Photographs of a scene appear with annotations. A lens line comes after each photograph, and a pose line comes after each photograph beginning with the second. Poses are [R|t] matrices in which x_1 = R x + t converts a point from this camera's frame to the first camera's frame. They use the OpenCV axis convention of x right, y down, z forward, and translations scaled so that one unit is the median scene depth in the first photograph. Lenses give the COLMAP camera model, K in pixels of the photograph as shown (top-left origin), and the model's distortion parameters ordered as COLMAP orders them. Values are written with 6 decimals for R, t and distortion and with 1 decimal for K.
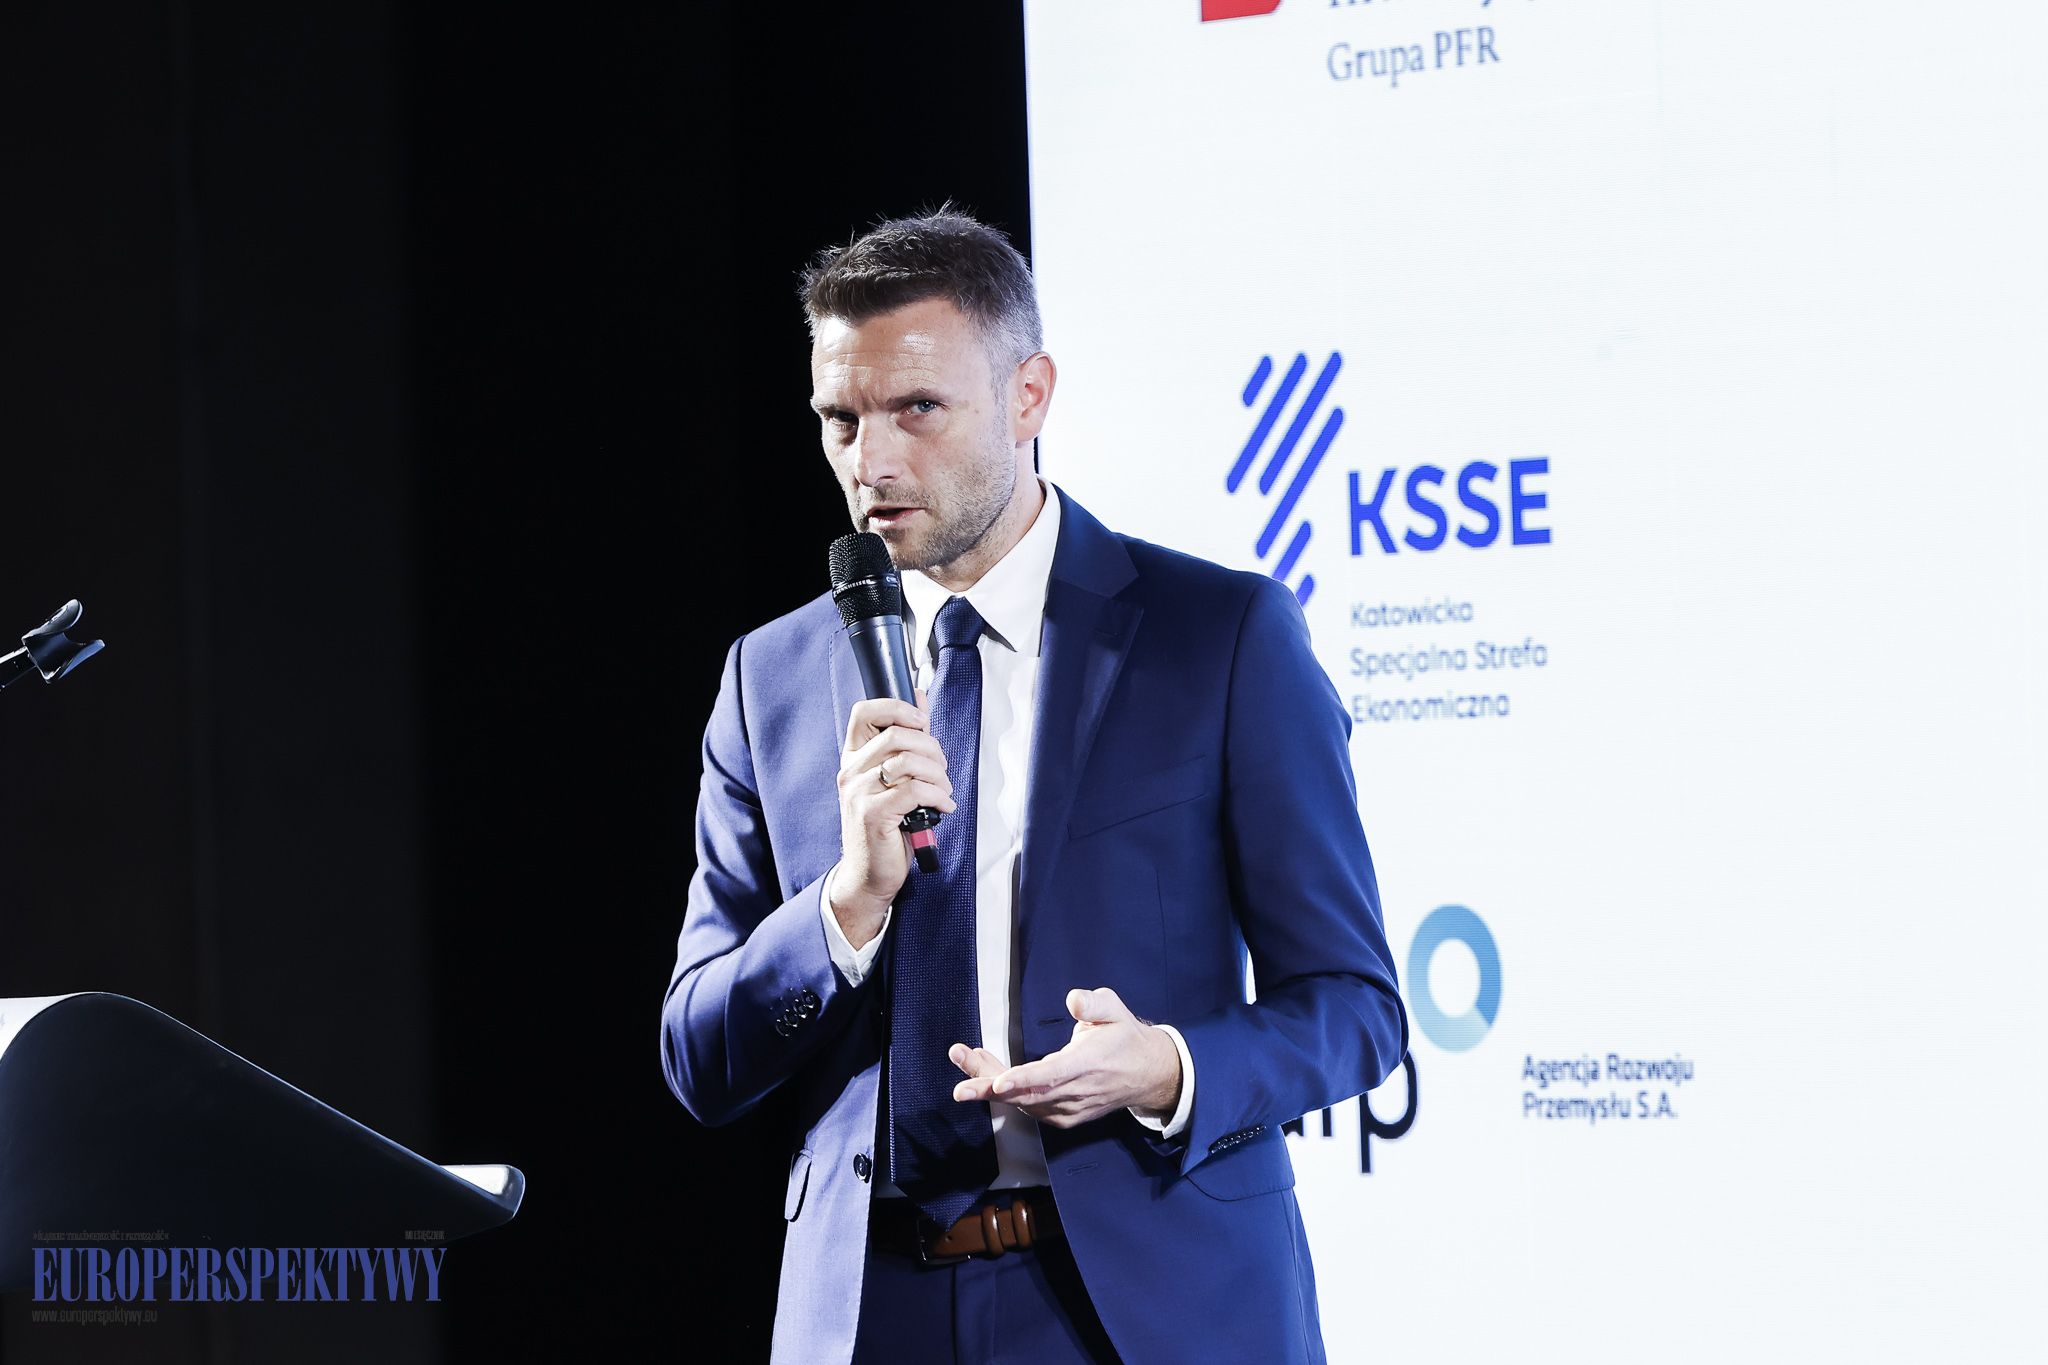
lens RADIAL K [[11697.9, 0, 1024.0], [0, 11697.9, 682.5], [0, 0, 1]] dist [0.465170, 1.063964]
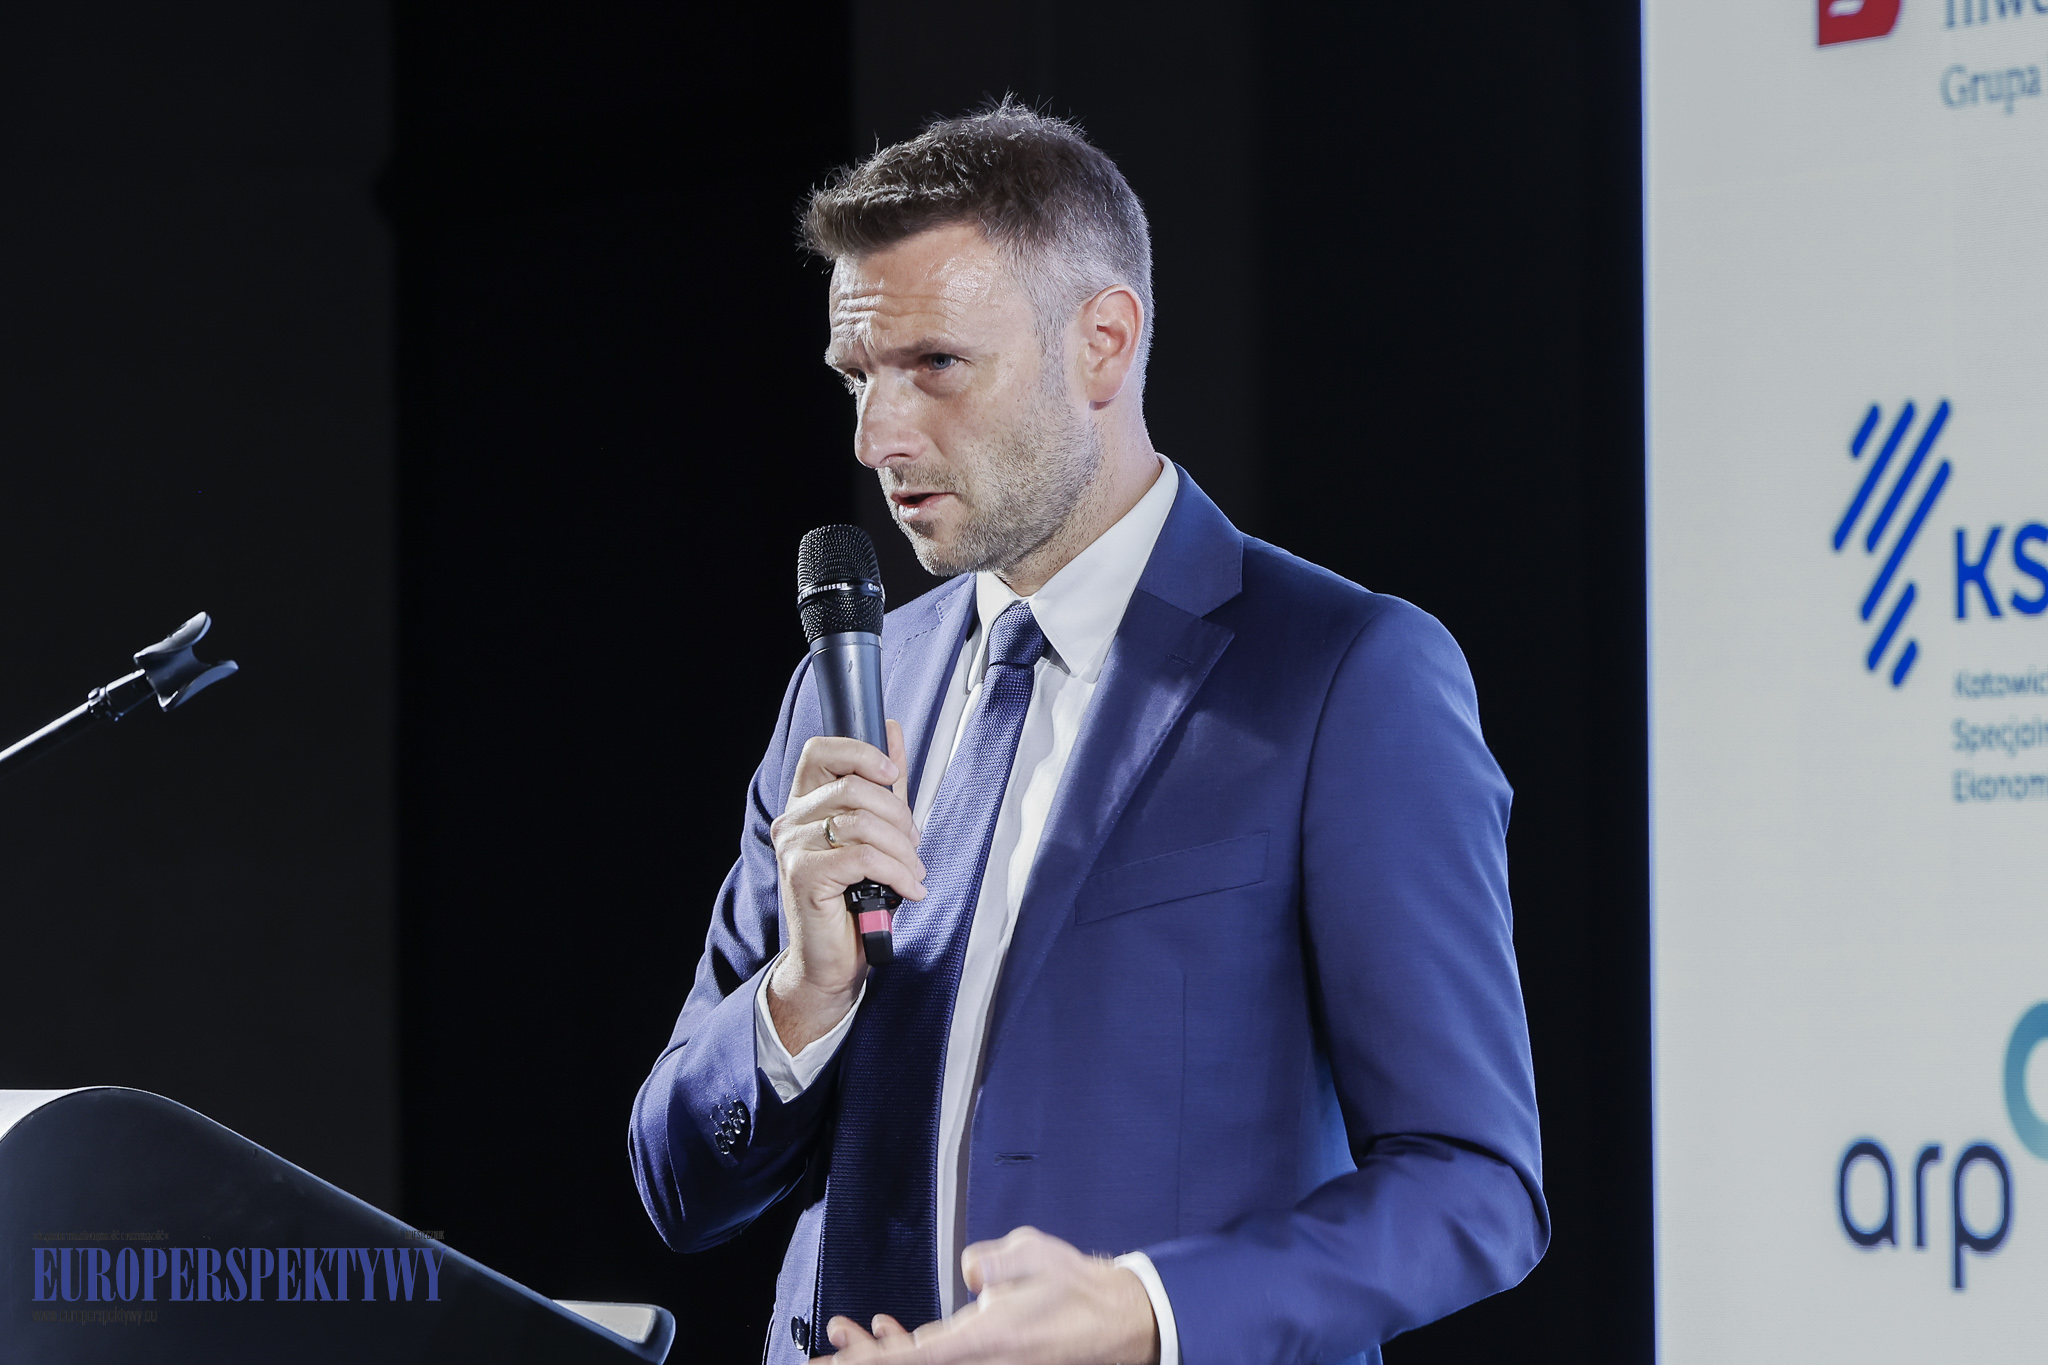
lens RADIAL K [[9399.9, 0, 1024.0], [0, 9399.9, 682.5], [0, 0, 1]] dist [0.129499, 3.144630]
pose [[0.991013, 0.019360, -0.132357, 0.054206], [-0.020710, 0.999747, -0.008827, 0.002210], [0.132153, 0.011489, 0.991163, 0.256415]]
